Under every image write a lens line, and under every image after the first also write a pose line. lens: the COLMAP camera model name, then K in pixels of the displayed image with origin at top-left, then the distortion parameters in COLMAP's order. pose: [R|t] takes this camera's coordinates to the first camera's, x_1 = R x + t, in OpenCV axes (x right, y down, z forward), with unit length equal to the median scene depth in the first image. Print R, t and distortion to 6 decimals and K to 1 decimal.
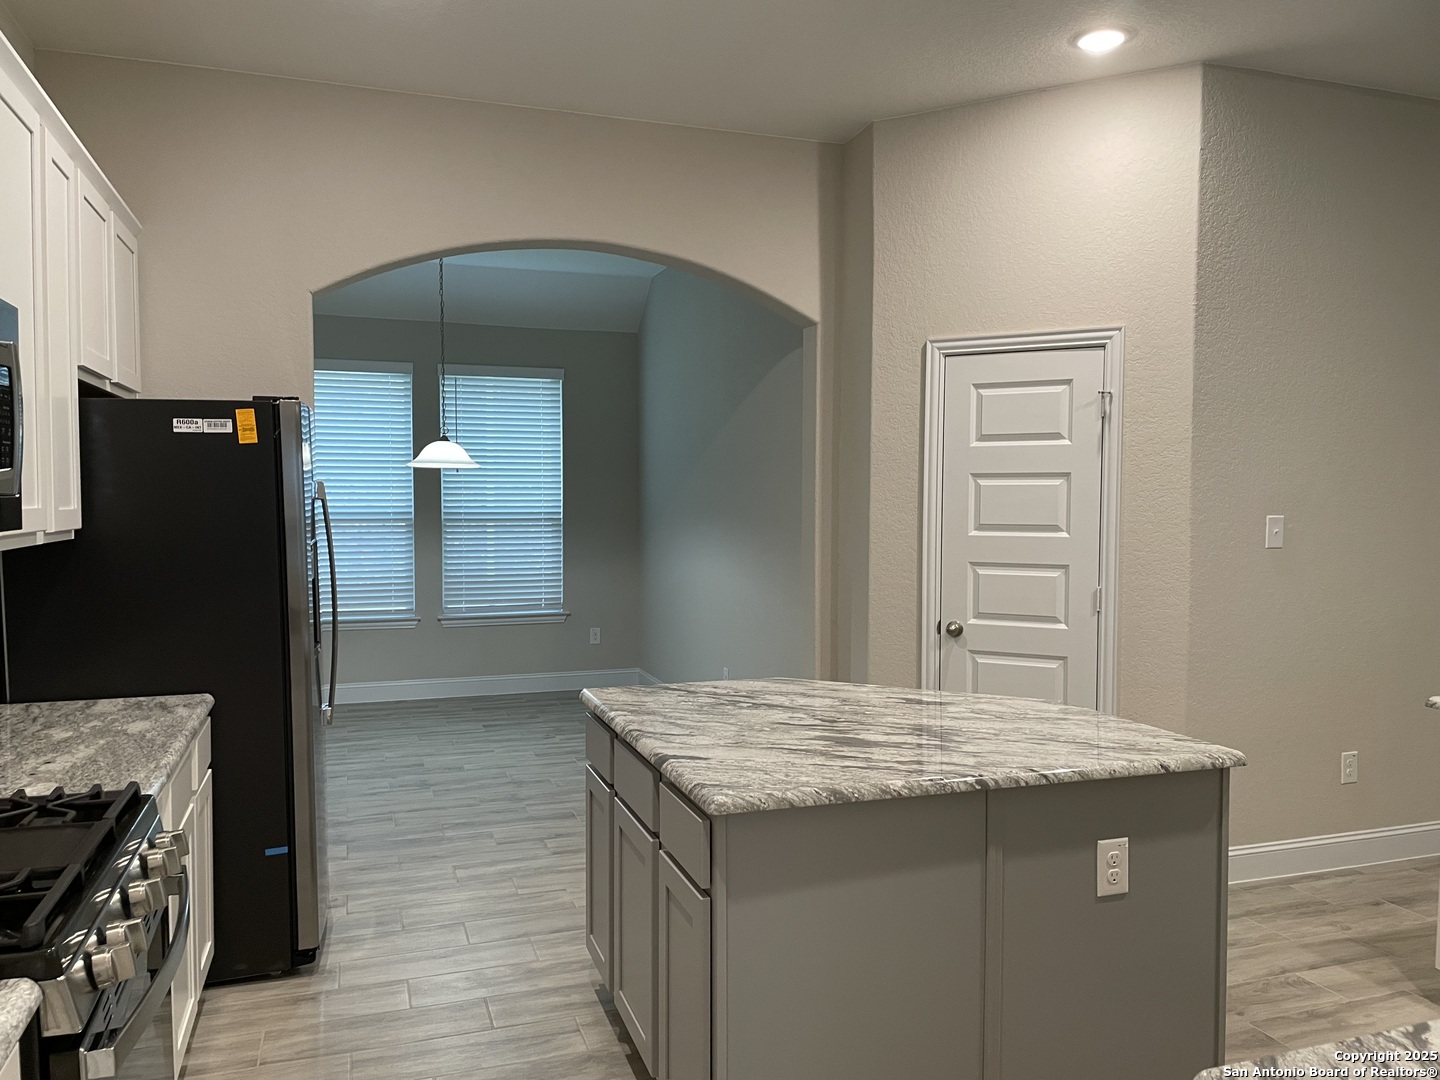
lens RADIAL K [[1085.9, 0, 701.8], [0, 1085.9, 543.9], [0, 0, 1]] dist [0.094459, -0.116231]
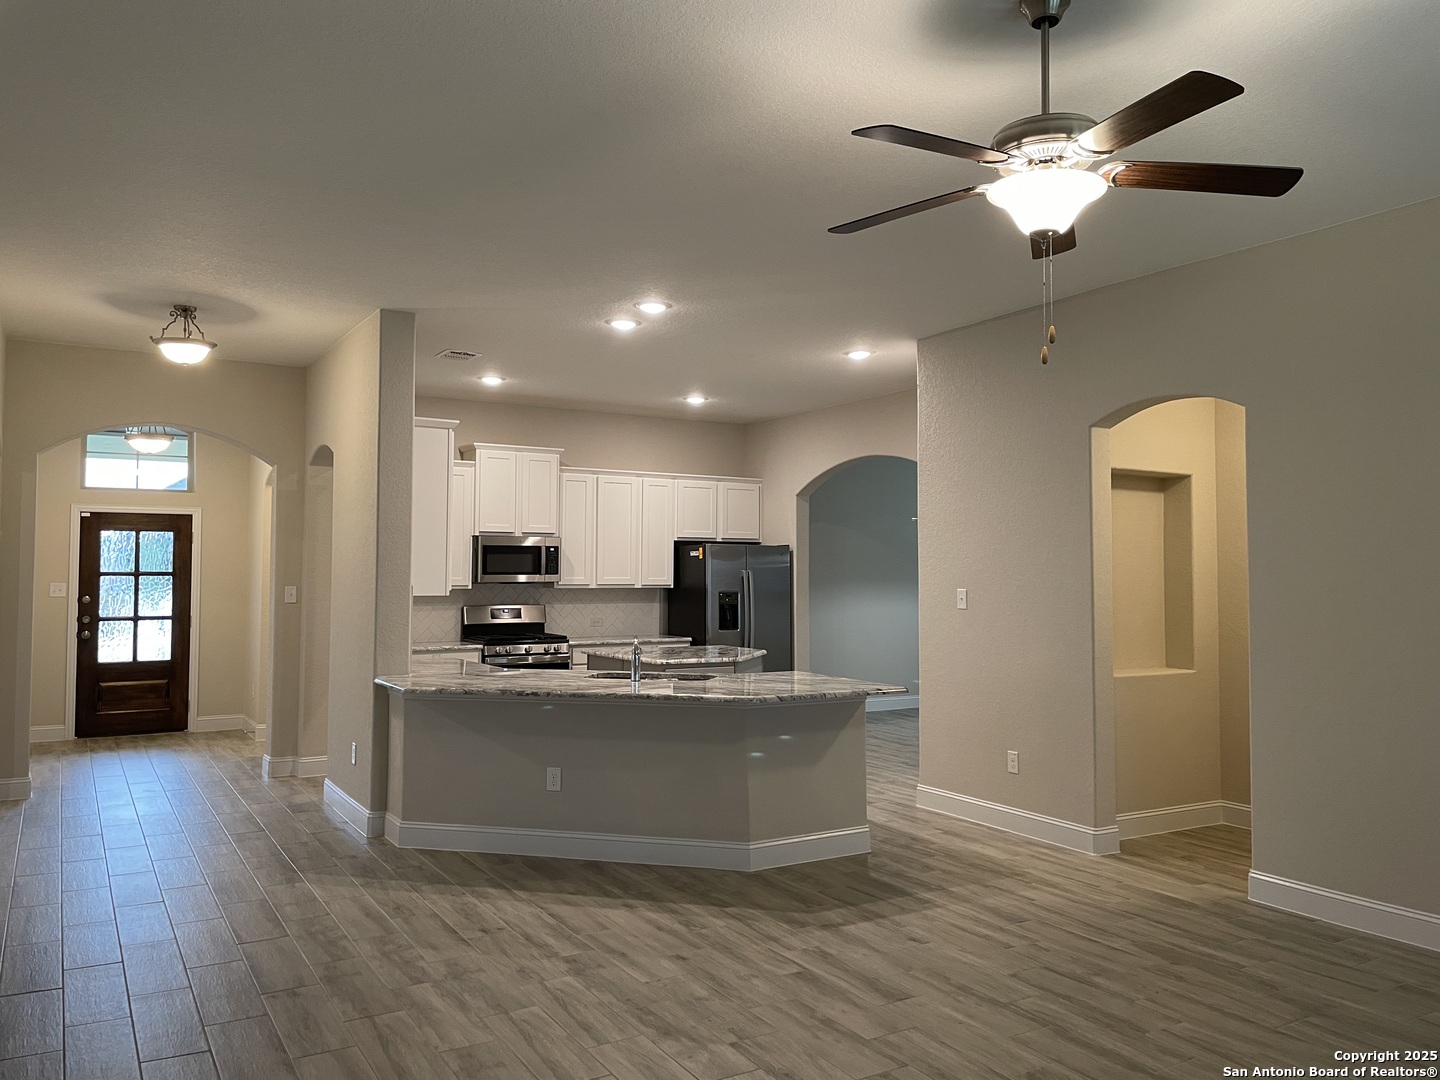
lens RADIAL K [[1085.9, 0, 706.7], [0, 1085.9, 522.2], [0, 0, 1]] dist [0.094459, -0.116231]
pose [[0.210997, -0.047890, -0.976313, 2.195894], [-0.047192, 0.997135, -0.059110, -0.011597], [0.976347, 0.058546, 0.208133, 0.318548]]
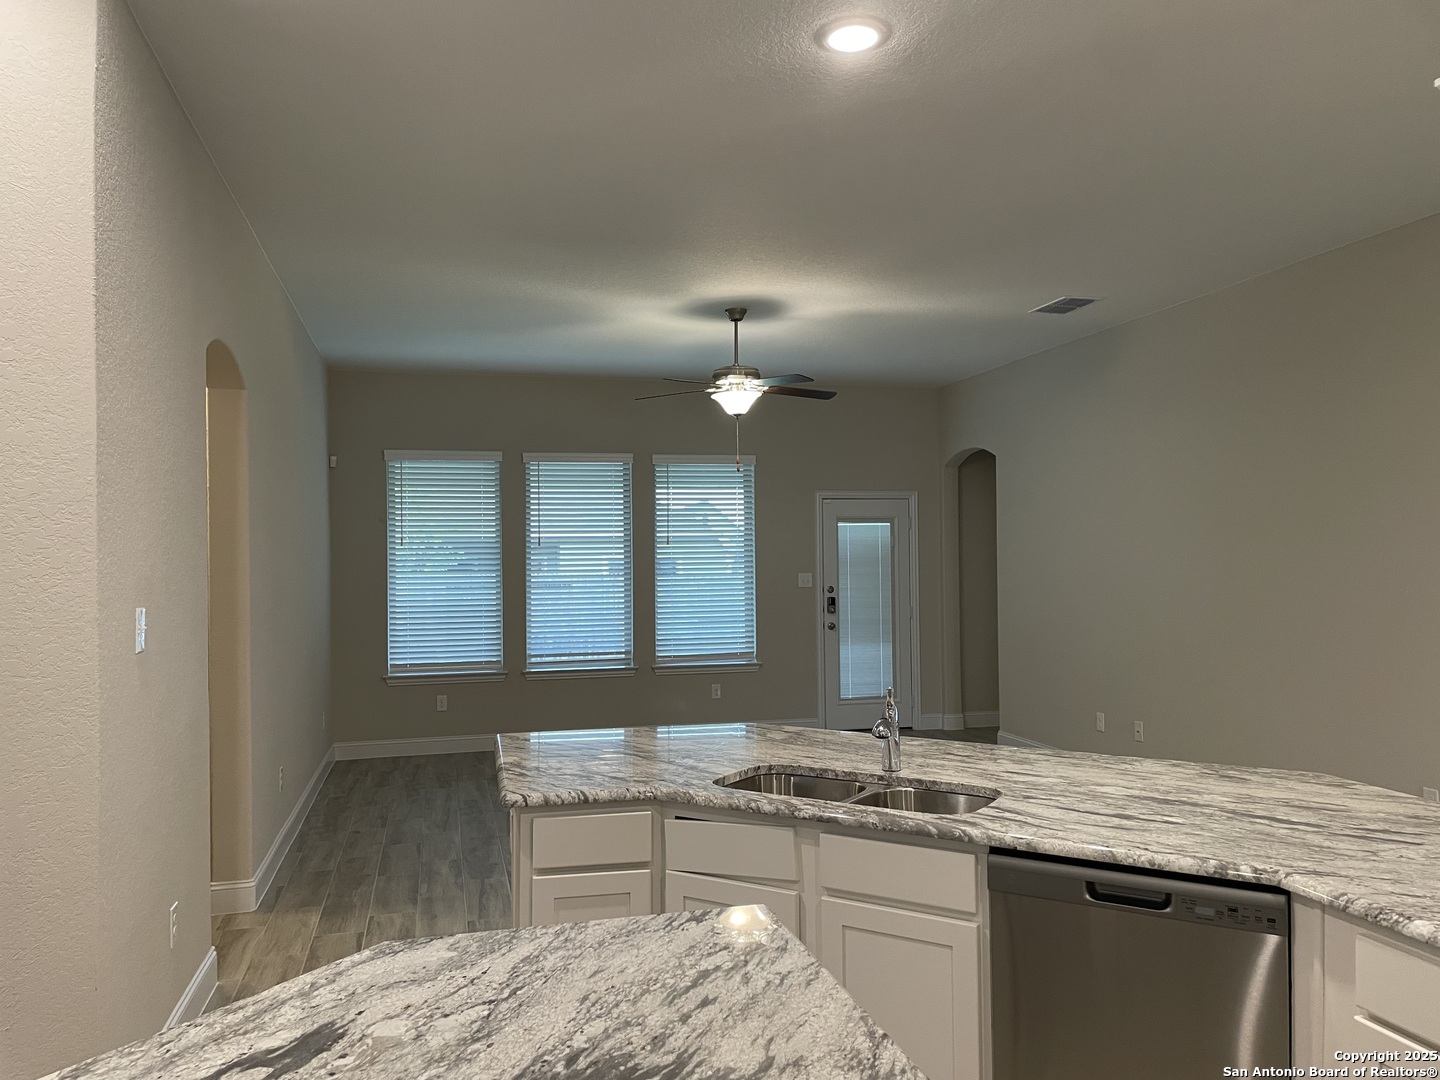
lens RADIAL K [[1085.9, 0, 712.7], [0, 1085.9, 542.0], [0, 0, 1]] dist [0.094459, -0.116231]
pose [[0.069219, 0.012593, 0.997522, -0.196085], [0.053530, 0.998433, -0.016319, -0.039398], [-0.996164, 0.054527, 0.068437, 0.626045]]
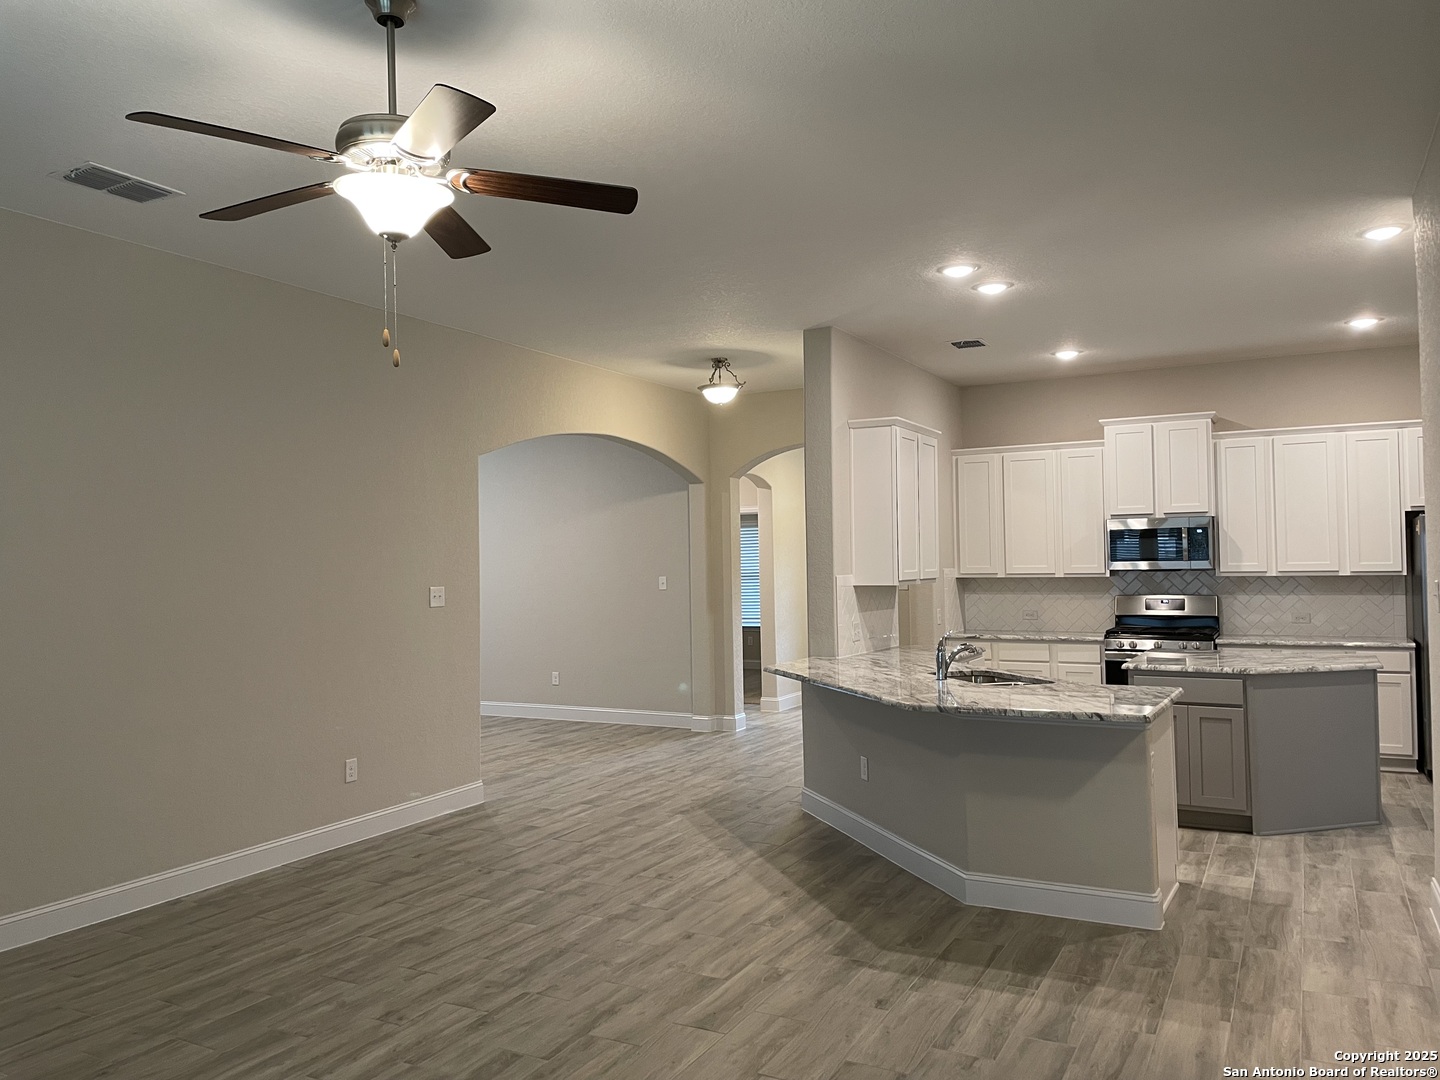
lens RADIAL K [[1085.9, 0, 706.8], [0, 1085.9, 530.6], [0, 0, 1]] dist [0.094459, -0.116231]
pose [[-0.725151, -0.011249, -0.688498, 1.876460], [-0.016663, 0.999860, 0.001213, -0.067120], [0.688389, 0.012352, -0.725237, 1.393836]]
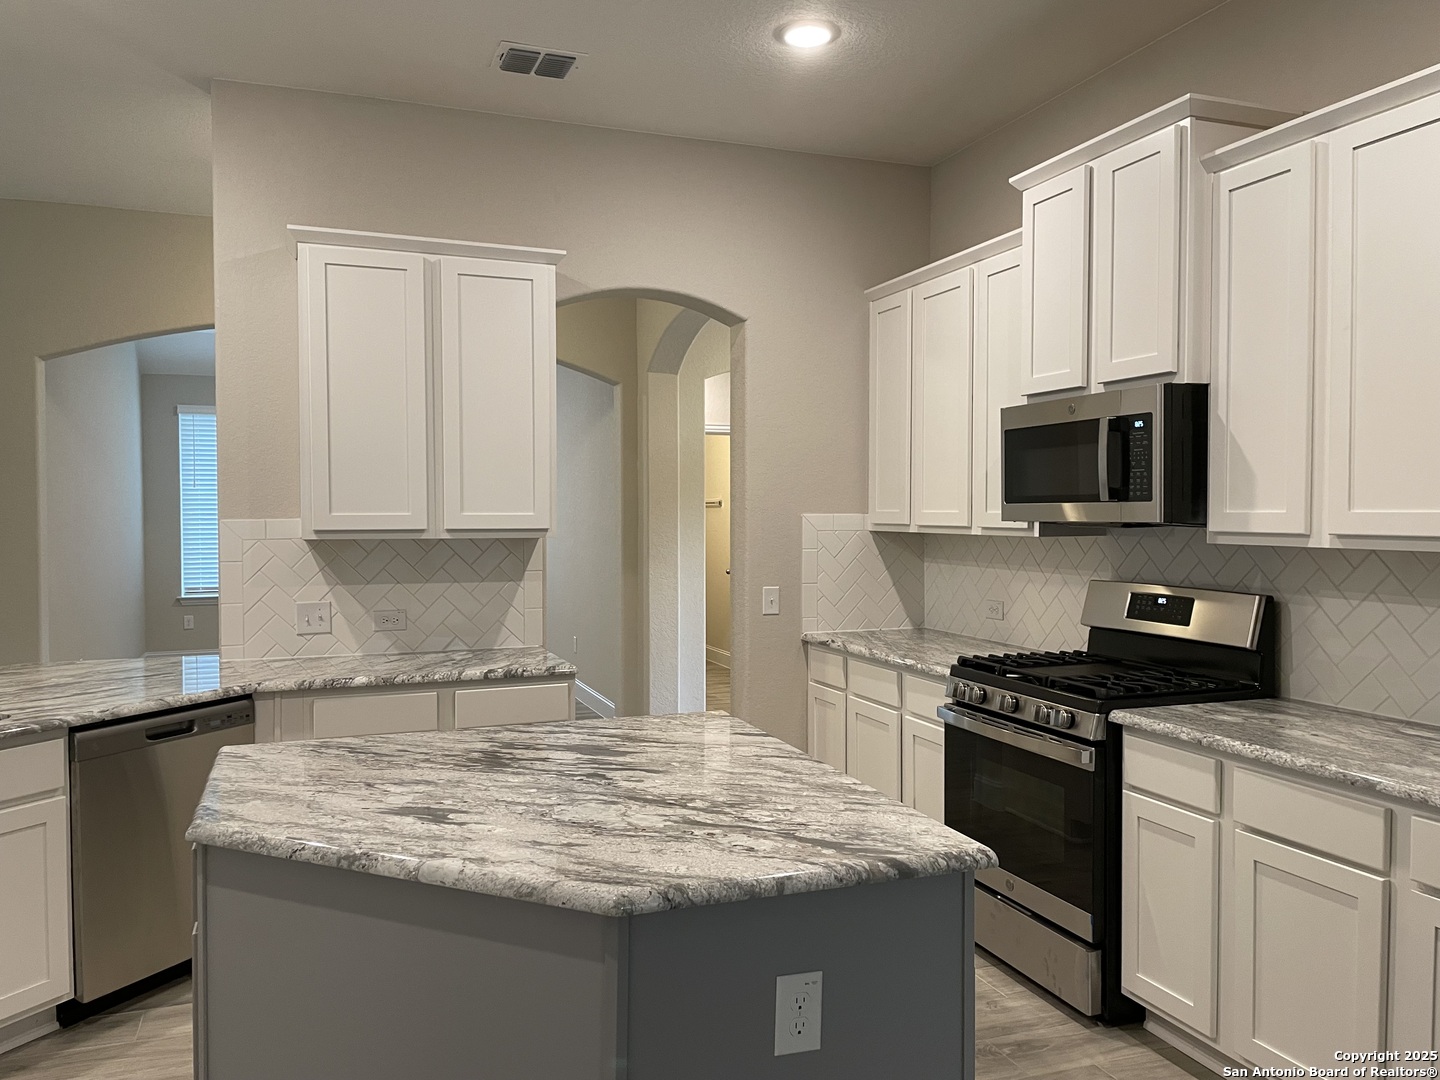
lens RADIAL K [[1085.9, 0, 714.5], [0, 1085.9, 540.0], [0, 0, 1]] dist [0.094459, -0.116231]
pose [[-0.999134, 0.000171, -0.041598, 0.045369], [-0.002822, 0.997409, 0.071883, -0.051570], [0.041502, 0.071938, -0.996545, 1.310238]]
